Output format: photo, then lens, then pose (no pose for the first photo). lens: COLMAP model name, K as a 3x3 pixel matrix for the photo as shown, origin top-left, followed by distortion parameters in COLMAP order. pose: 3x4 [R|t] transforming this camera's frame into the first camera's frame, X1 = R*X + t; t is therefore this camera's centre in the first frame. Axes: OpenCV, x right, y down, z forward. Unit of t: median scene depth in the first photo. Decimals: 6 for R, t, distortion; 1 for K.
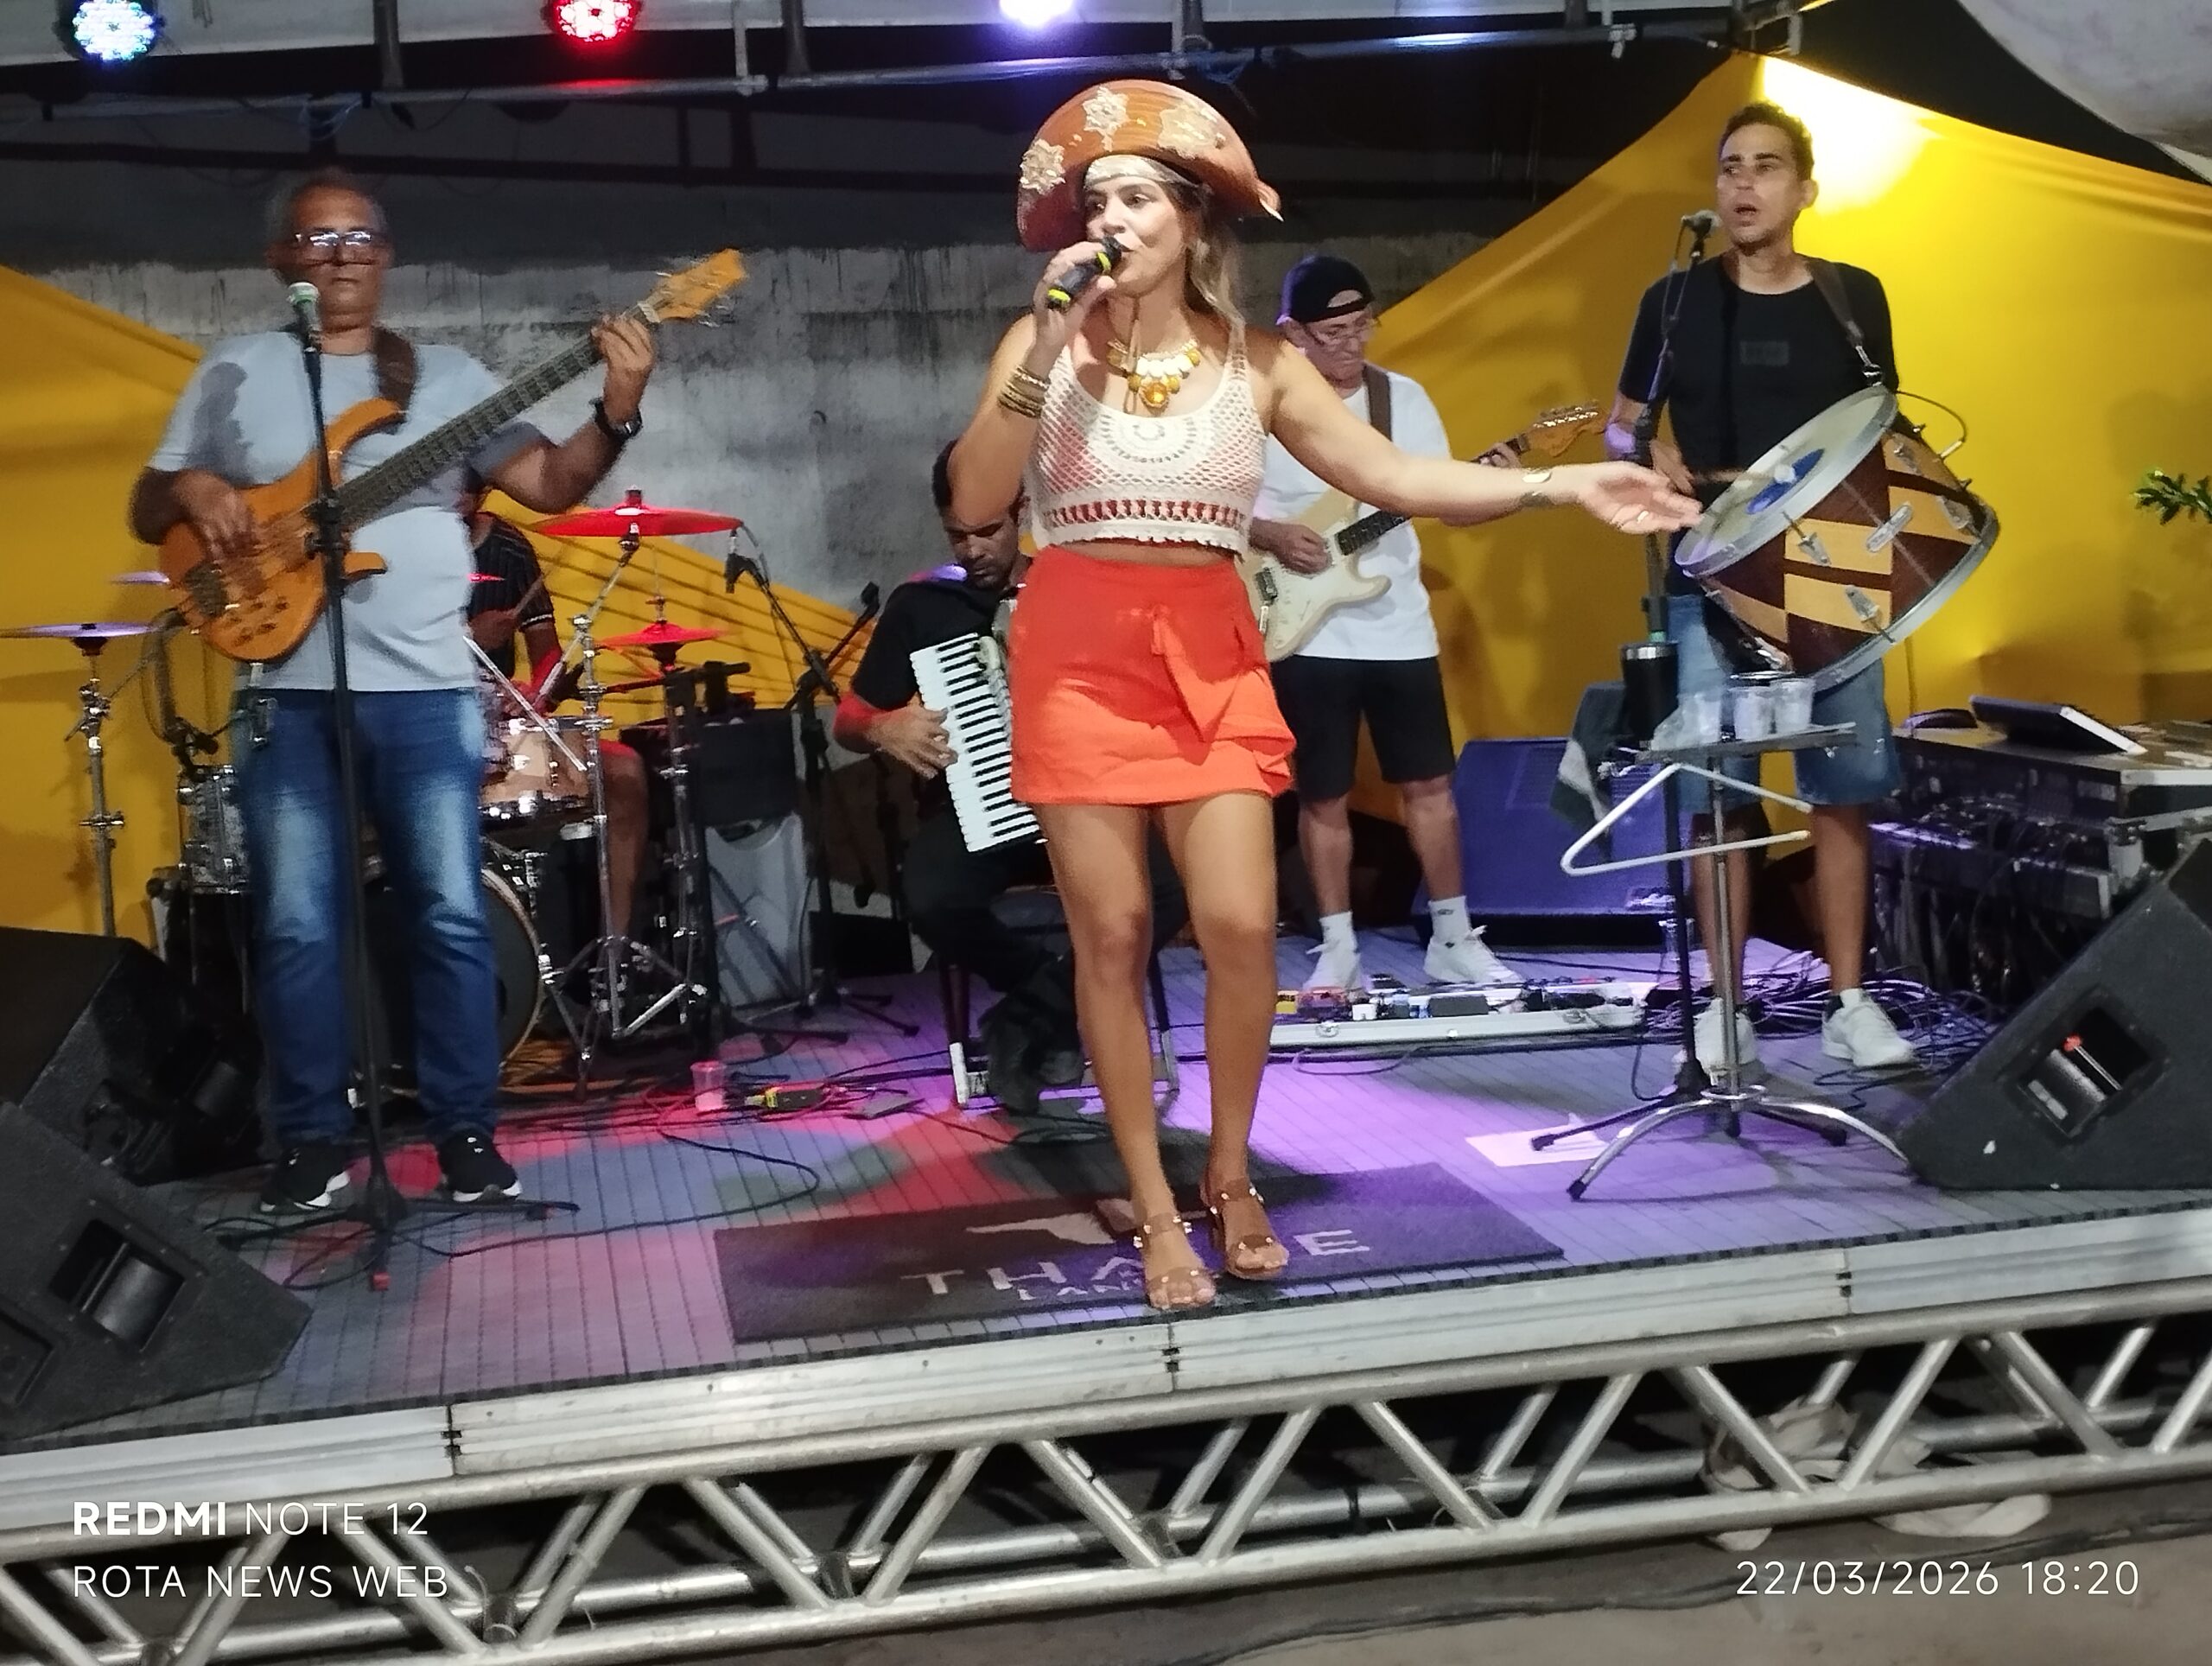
lens RADIAL K [[3651.3, 0, 1106.0], [0, 3651.3, 833.0], [0, 0, 1]] dist [0.004736, 0.913806]
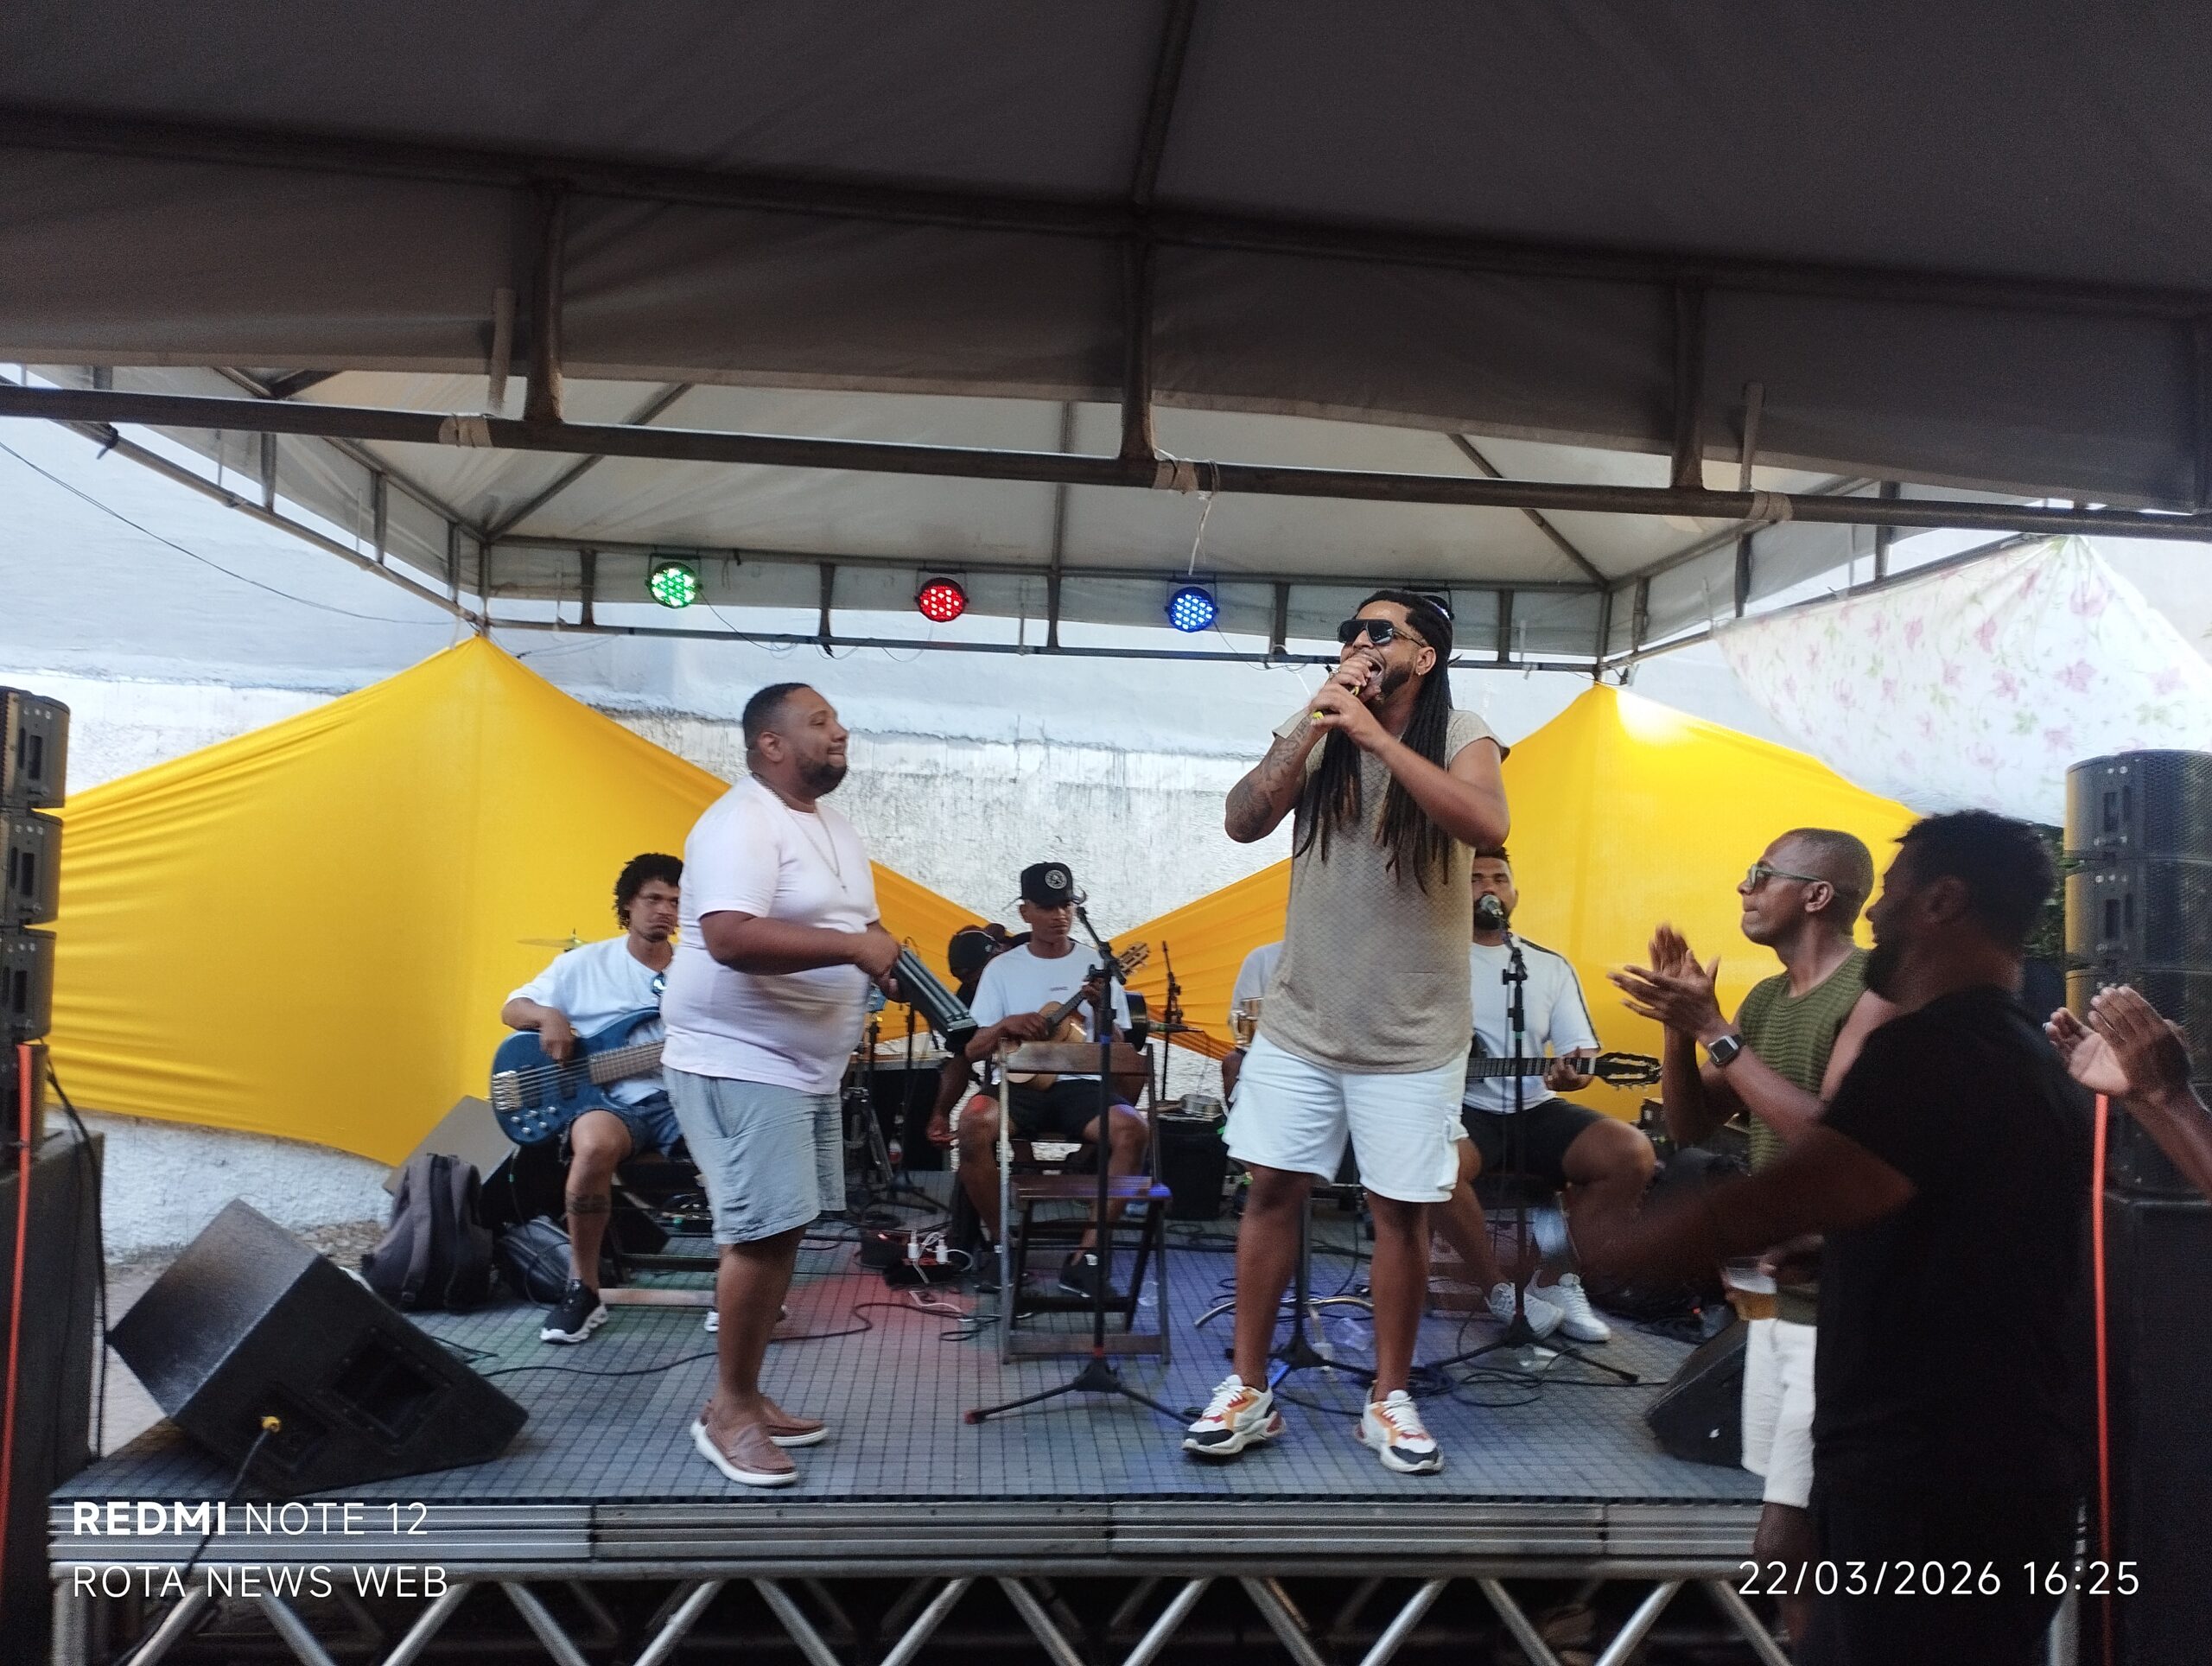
lens RADIAL K [[1823.3, 0, 1106.0], [0, 1823.3, 833.0], [0, 0, 1]] dist [0.104499, -0.130273]
pose [[0.990915, 0.097908, -0.092200, 0.042785], [-0.108257, 0.987462, -0.114885, -0.029184], [0.079795, 0.123823, 0.989091, 0.203166]]
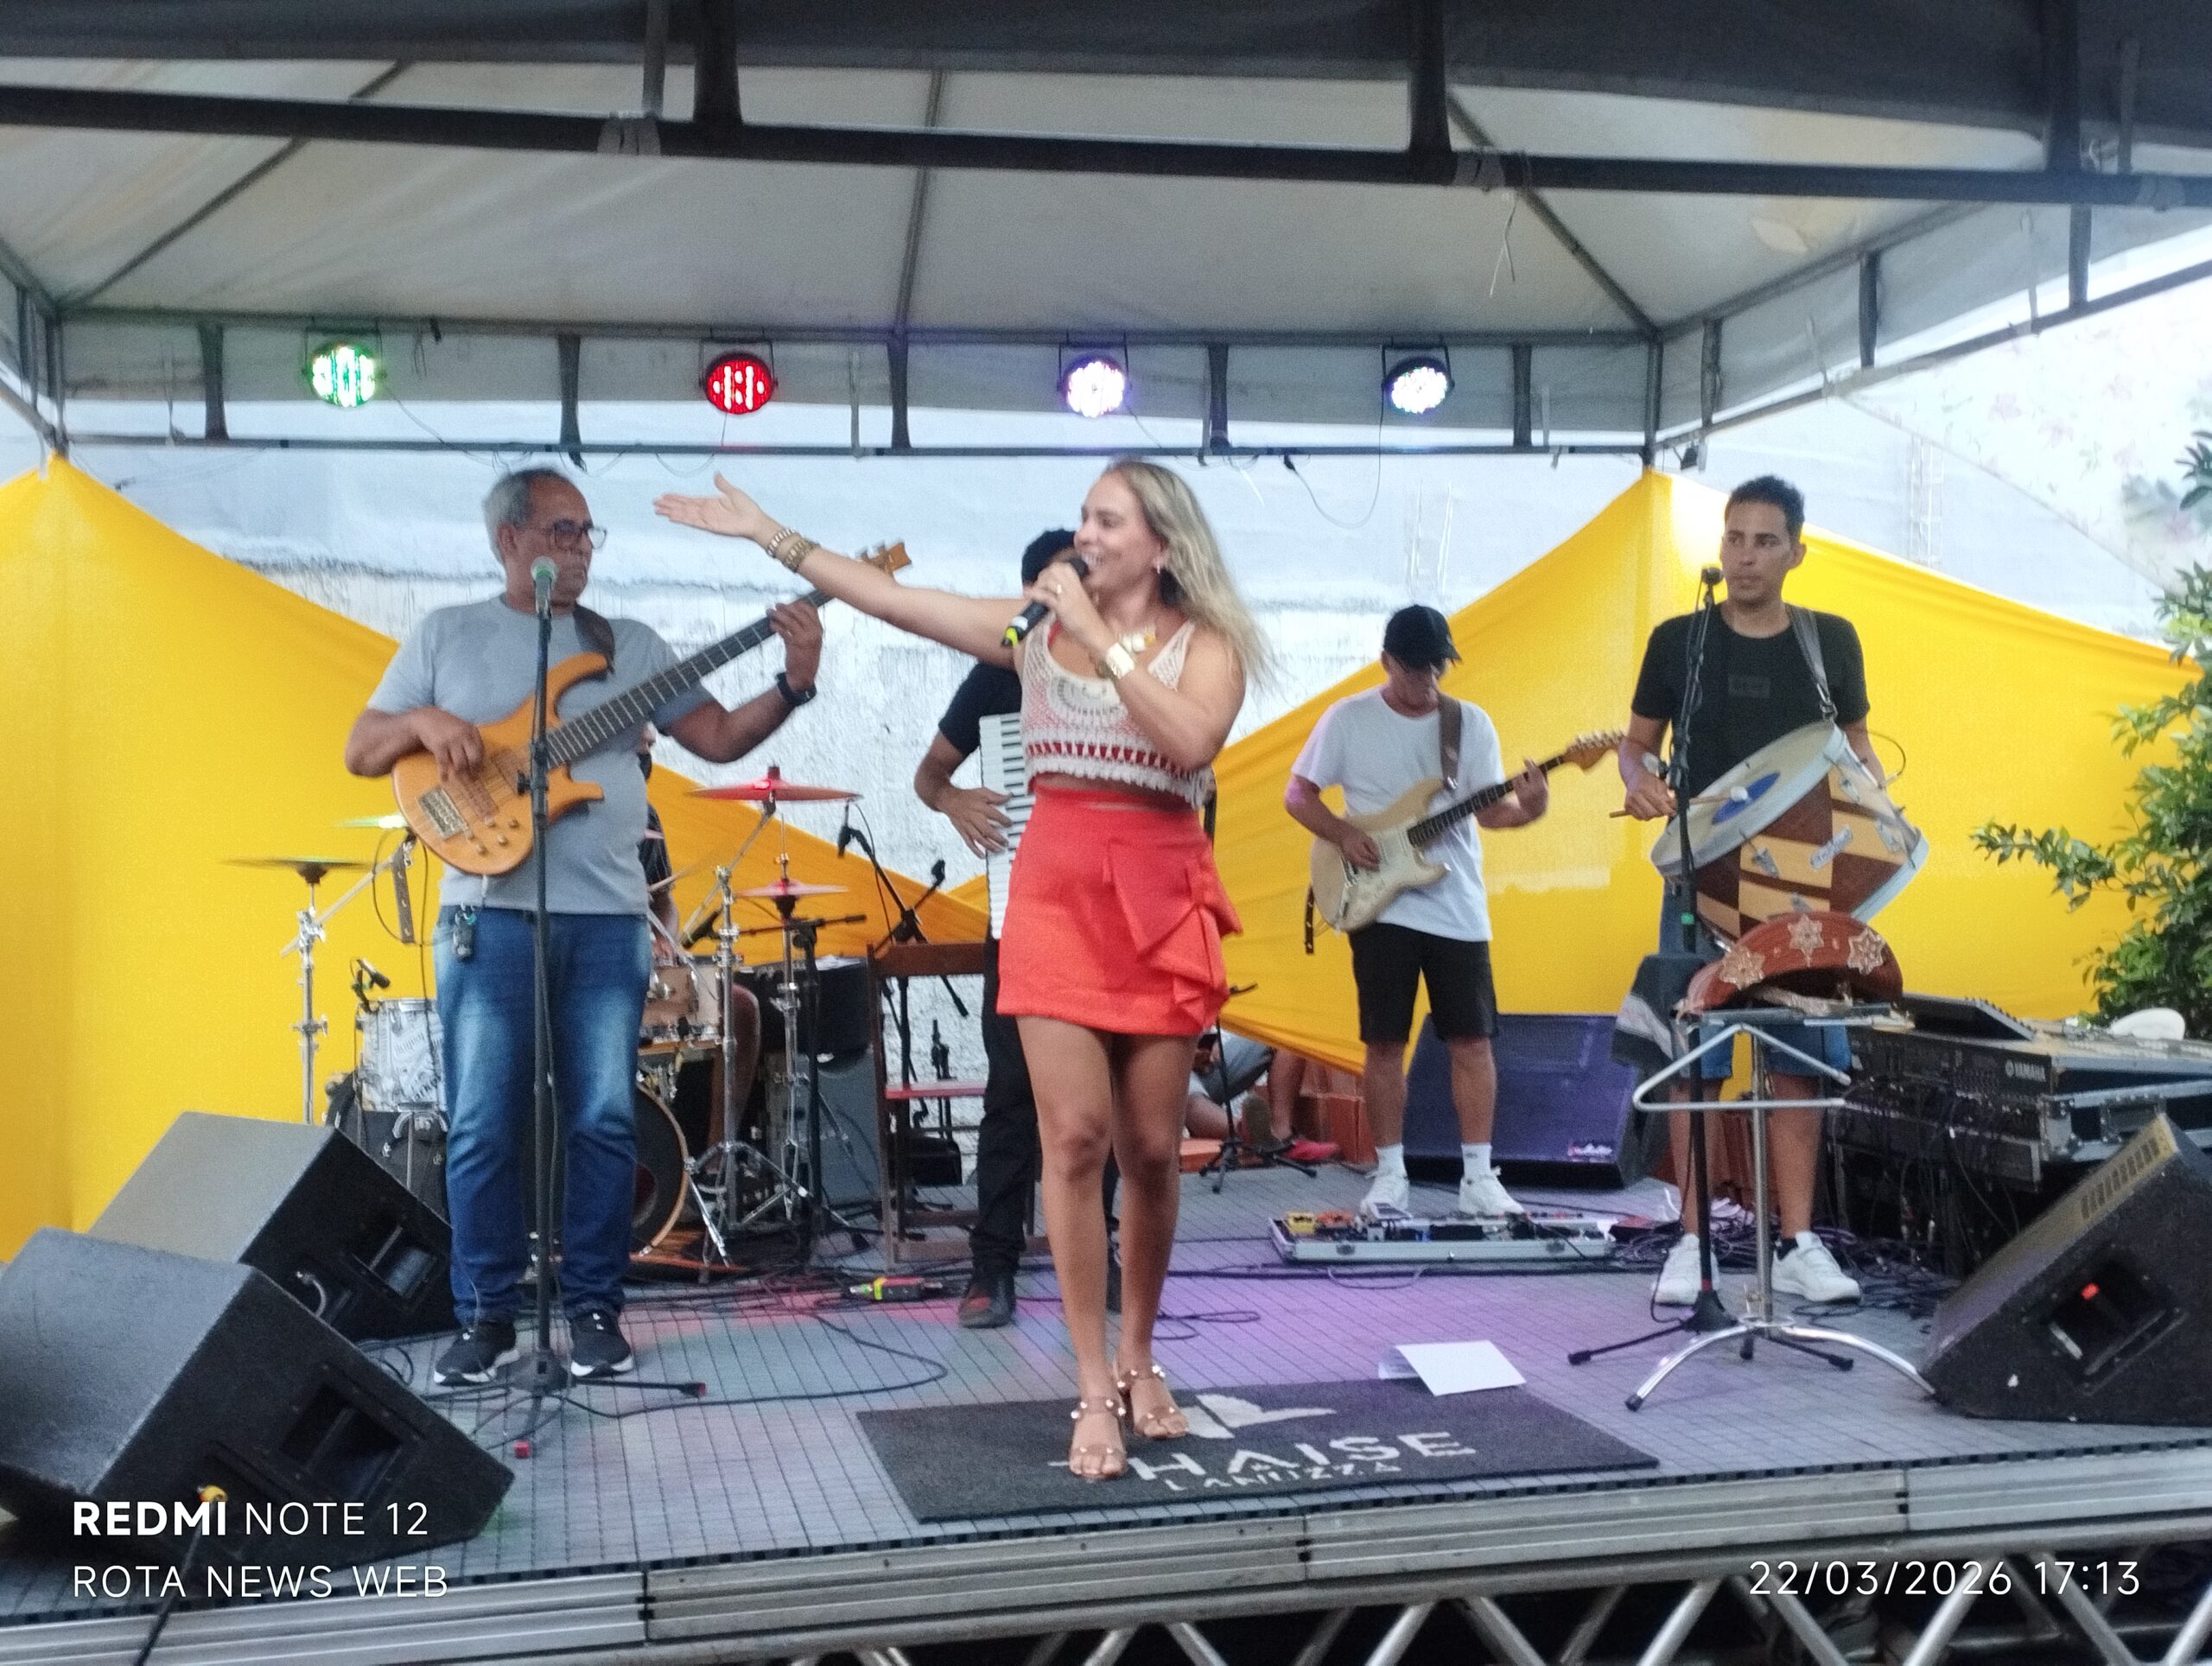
lens RADIAL K [[2745.4, 0, 1109.8], [0, 2745.4, 839.2], [0, 0, 1]] dist [0.085247, -0.054992]
pose [[0.998125, 0.046050, 0.040333, -0.063418], [-0.042178, 0.994858, -0.092080, 0.008750], [-0.044366, 0.090206, 0.994934, 0.125153]]
